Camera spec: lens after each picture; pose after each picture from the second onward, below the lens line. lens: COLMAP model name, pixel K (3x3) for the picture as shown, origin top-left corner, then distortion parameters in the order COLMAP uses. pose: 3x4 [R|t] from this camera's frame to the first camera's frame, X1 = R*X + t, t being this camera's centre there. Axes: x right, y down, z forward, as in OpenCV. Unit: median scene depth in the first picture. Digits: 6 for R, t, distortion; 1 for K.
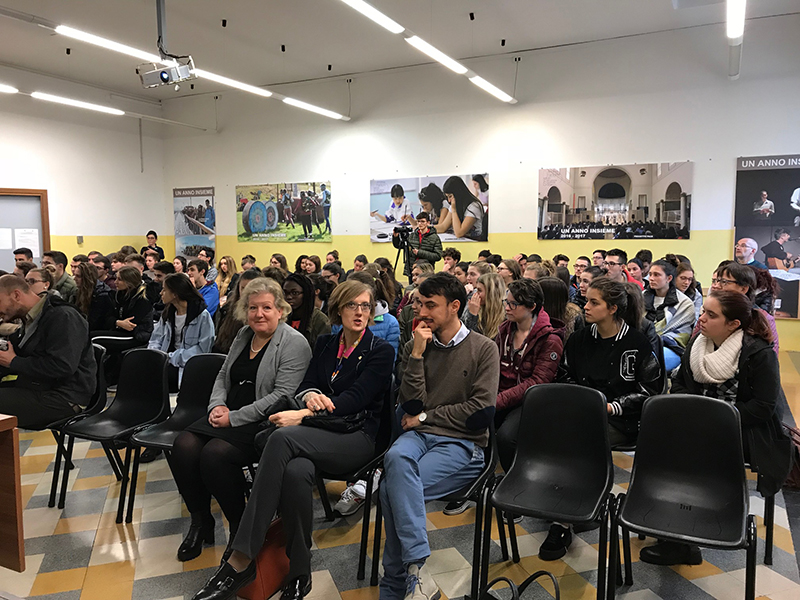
lens RADIAL K [[663.4, 0, 399.6], [0, 663.4, 303.9], [0, 0, 1]] dist [0.033900, -0.046460]
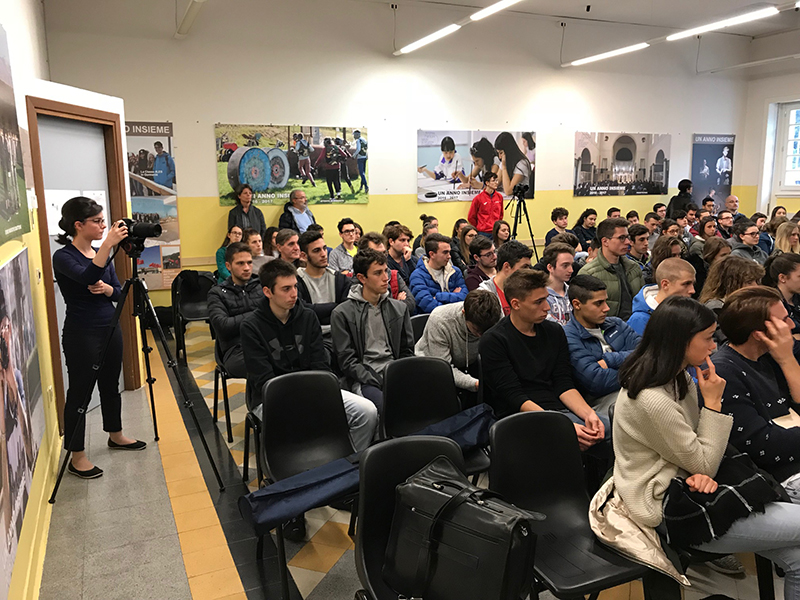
lens RADIAL K [[663.4, 0, 396.5], [0, 663.4, 296.6], [0, 0, 1]] dist [0.033900, -0.046460]
pose [[0.632555, -0.127124, 0.764011, -0.775264], [0.087637, 0.991851, 0.092477, -0.055593], [-0.769541, 0.008459, 0.638541, 0.486199]]
